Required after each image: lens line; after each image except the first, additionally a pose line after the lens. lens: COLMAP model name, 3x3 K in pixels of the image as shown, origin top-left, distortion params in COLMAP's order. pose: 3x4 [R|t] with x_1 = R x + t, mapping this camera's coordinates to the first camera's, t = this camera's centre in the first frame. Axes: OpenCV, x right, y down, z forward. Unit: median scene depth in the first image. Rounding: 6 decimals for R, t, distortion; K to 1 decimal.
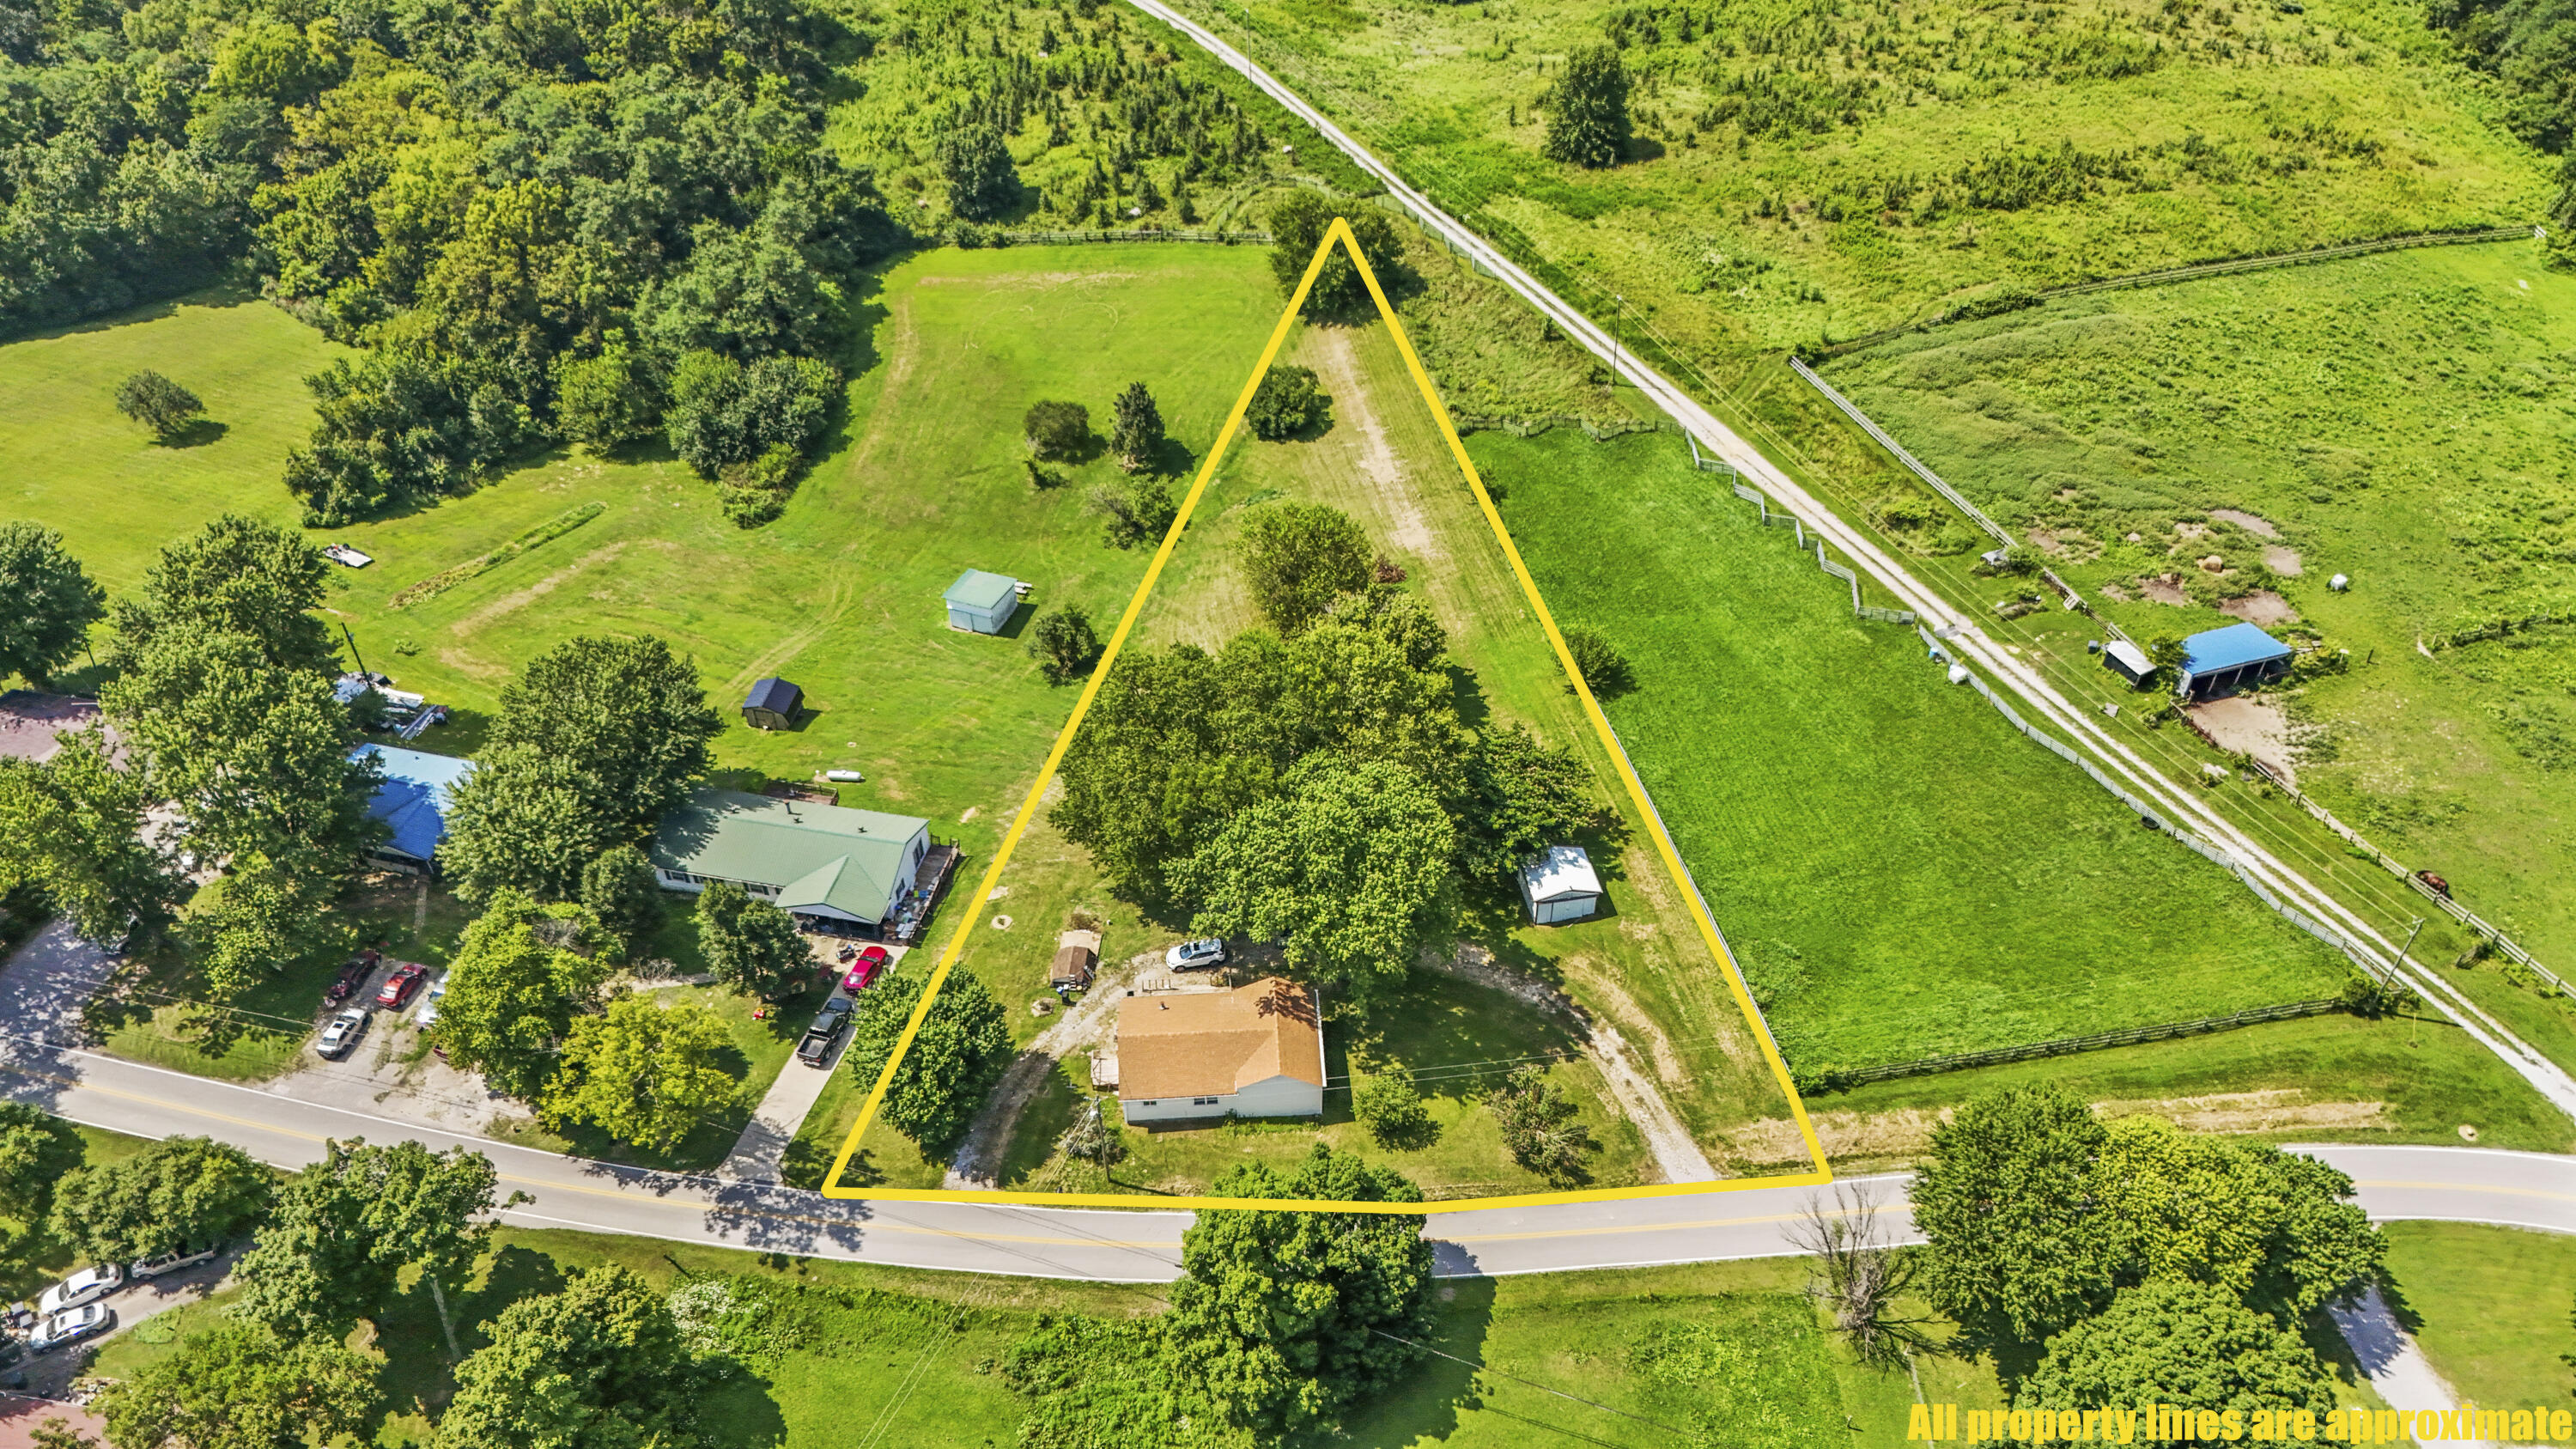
lens RADIAL K [[1921.4, 0, 1288.0], [0, 1921.4, 724.5], [0, 0, 1]] dist [0.062762, -0.045763]
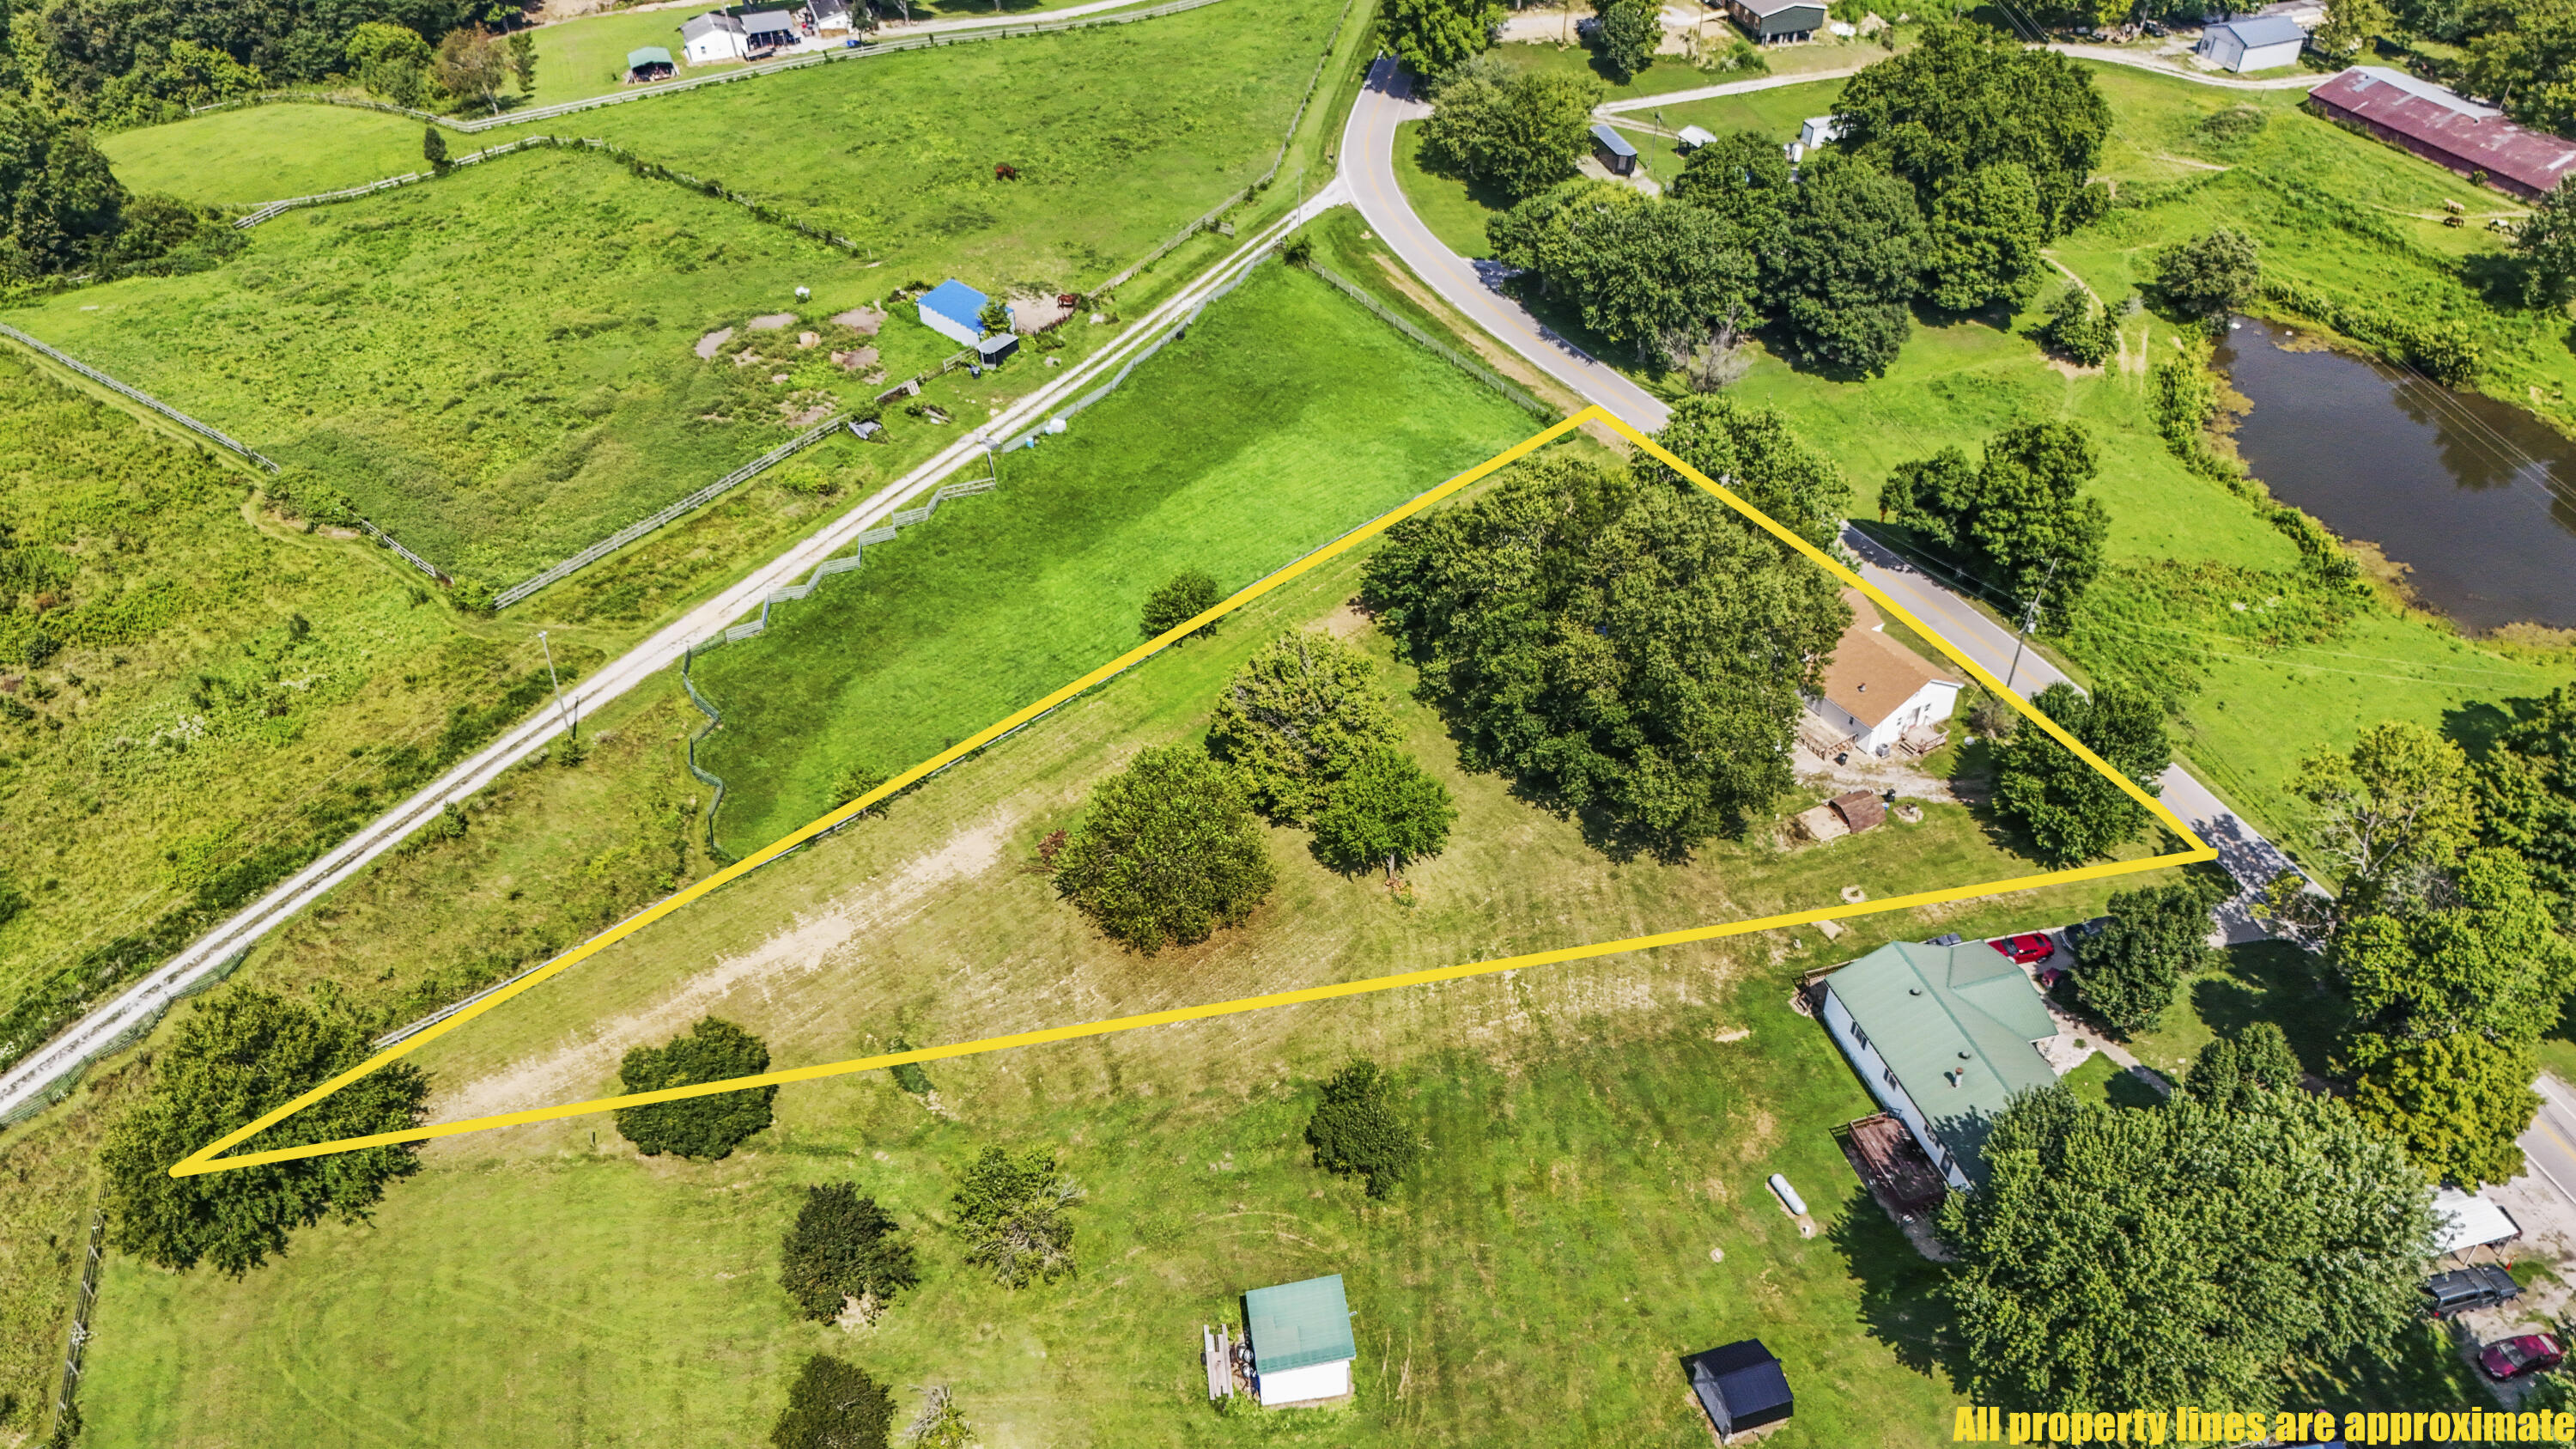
lens RADIAL K [[1921.4, 0, 1288.0], [0, 1921.4, 724.5], [0, 0, 1]] dist [0.062762, -0.045763]
pose [[-0.481032, -0.536741, 0.693194, -0.519156], [0.601322, 0.373388, 0.706394, -0.612817], [-0.637981, 0.756631, 0.143142, 0.858448]]
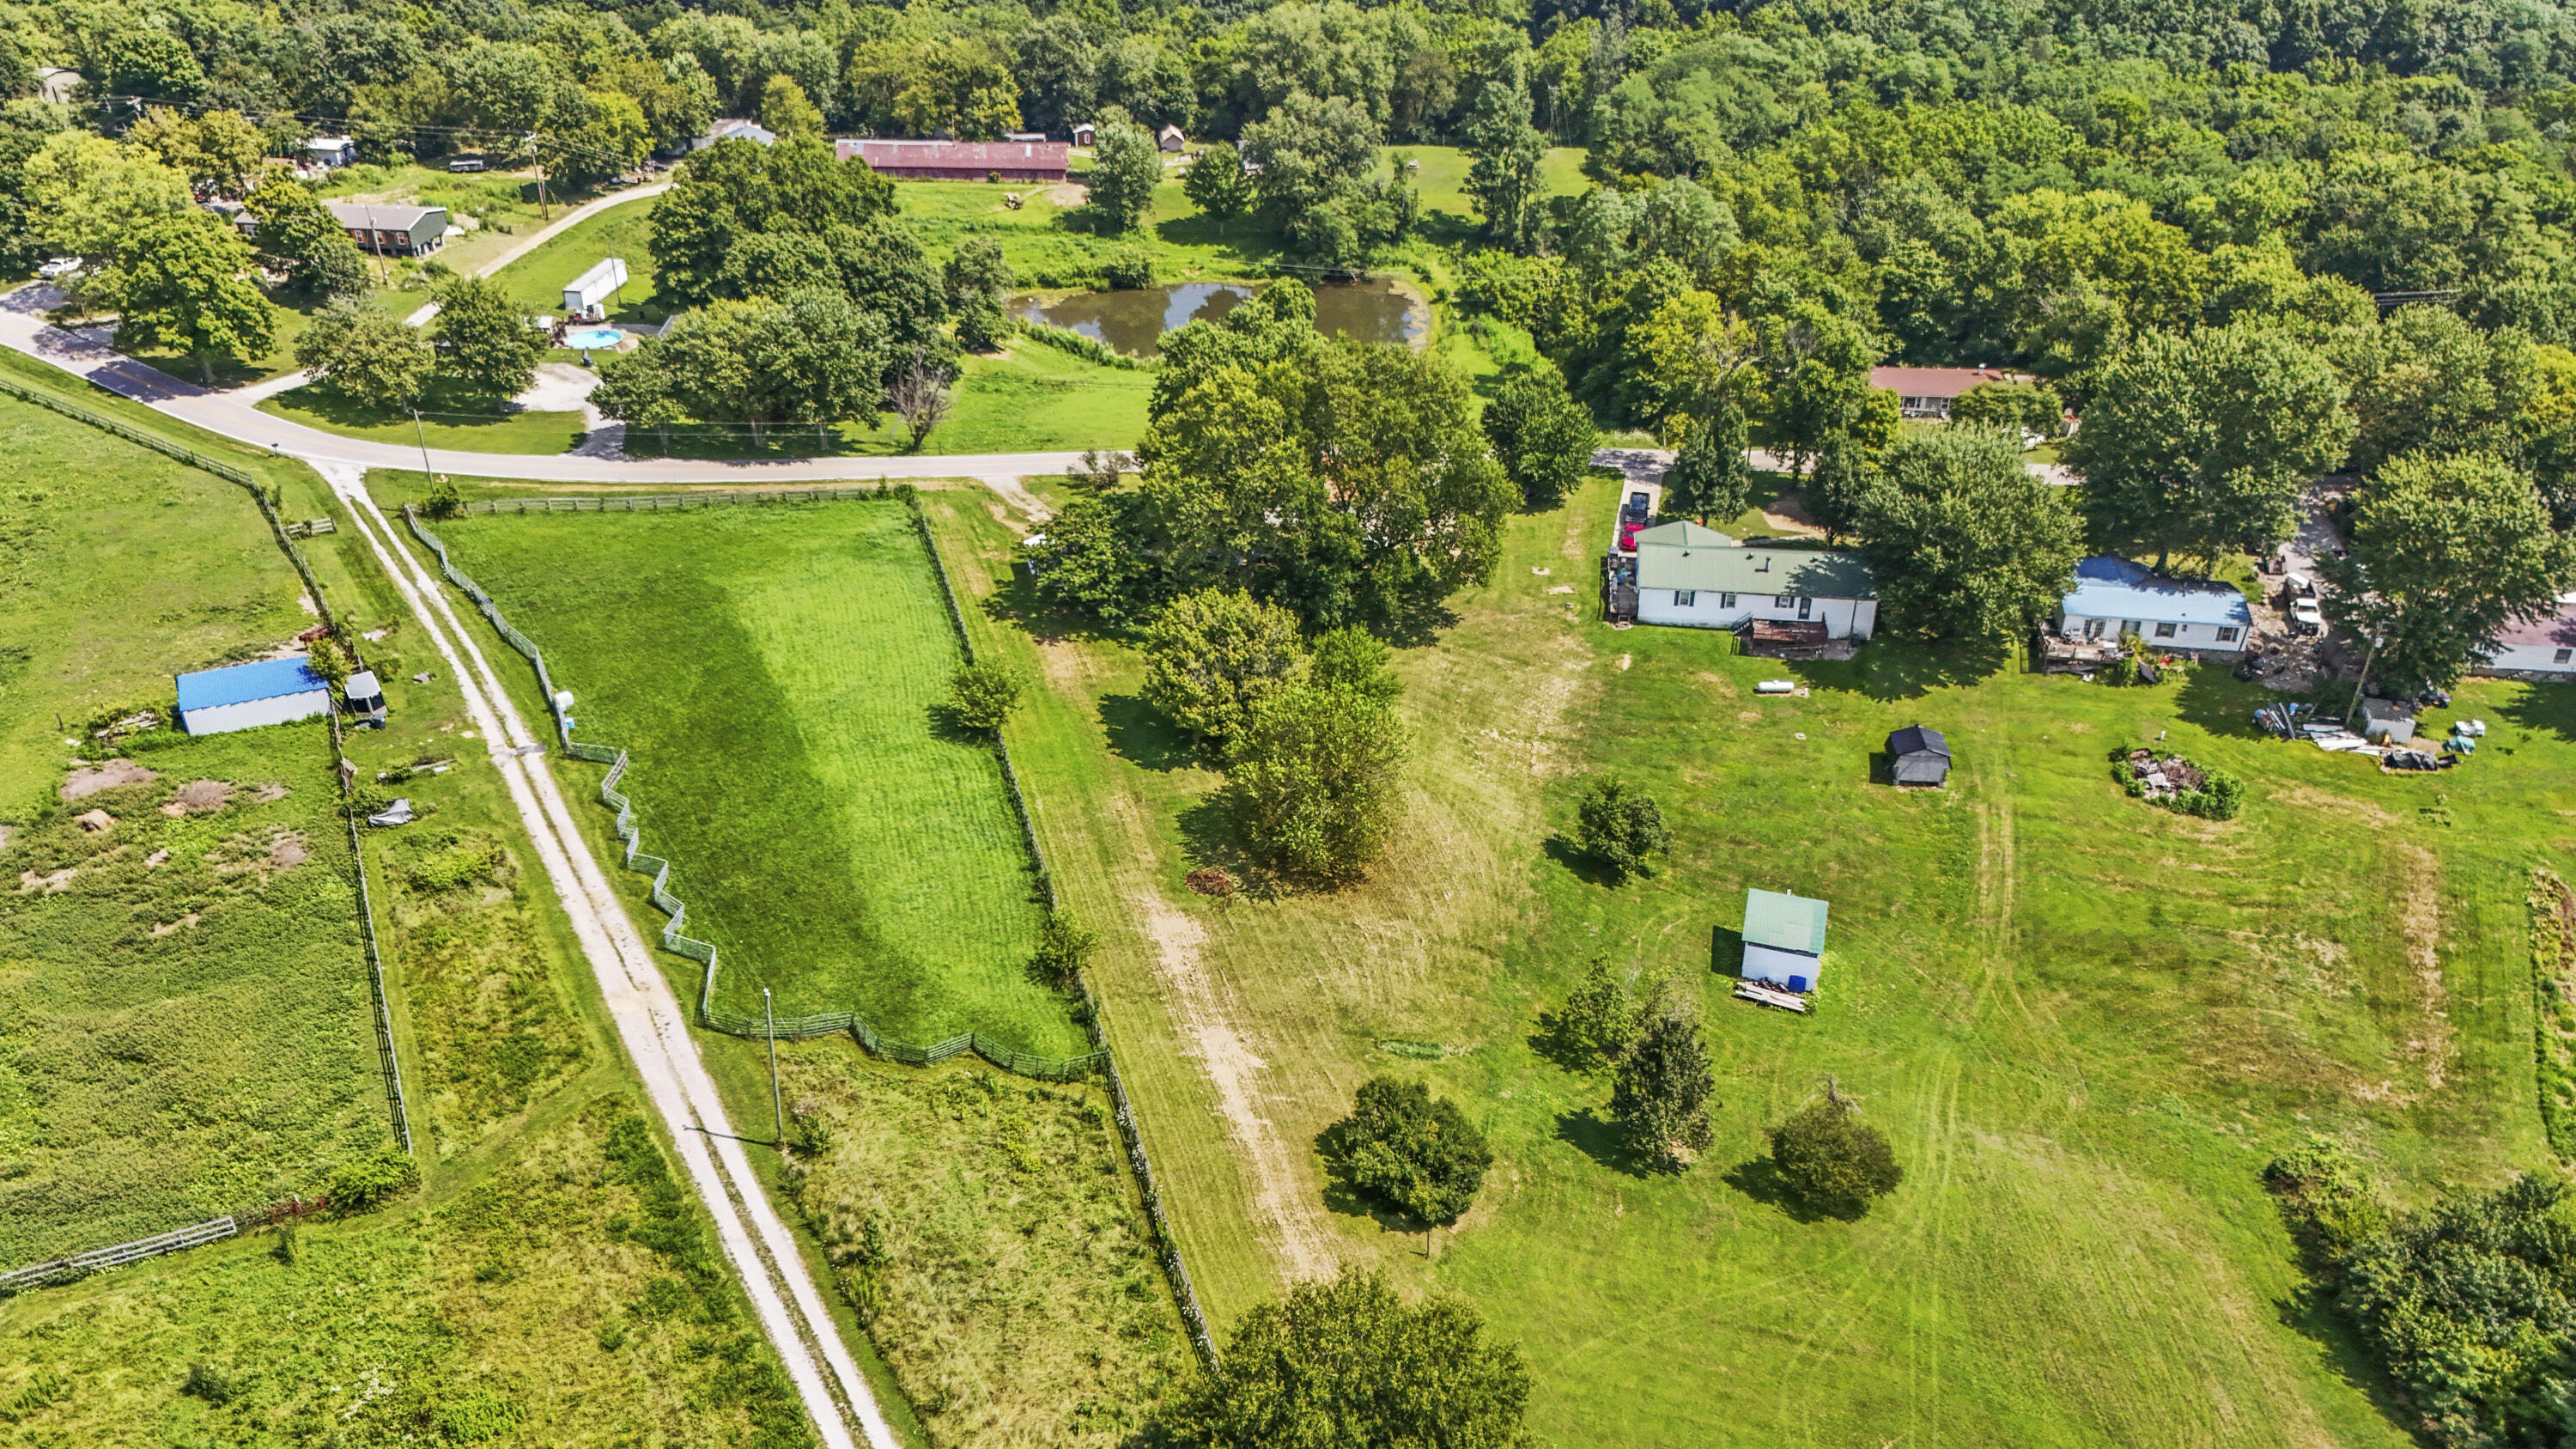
lens RADIAL K [[1921.4, 0, 1288.0], [0, 1921.4, 724.5], [0, 0, 1]] dist [0.062762, -0.045763]
pose [[-0.997056, 0.048392, -0.059474, 0.066857], [-0.042590, 0.295461, 0.954405, -0.846147], [0.063758, 0.954128, -0.292530, 1.241867]]
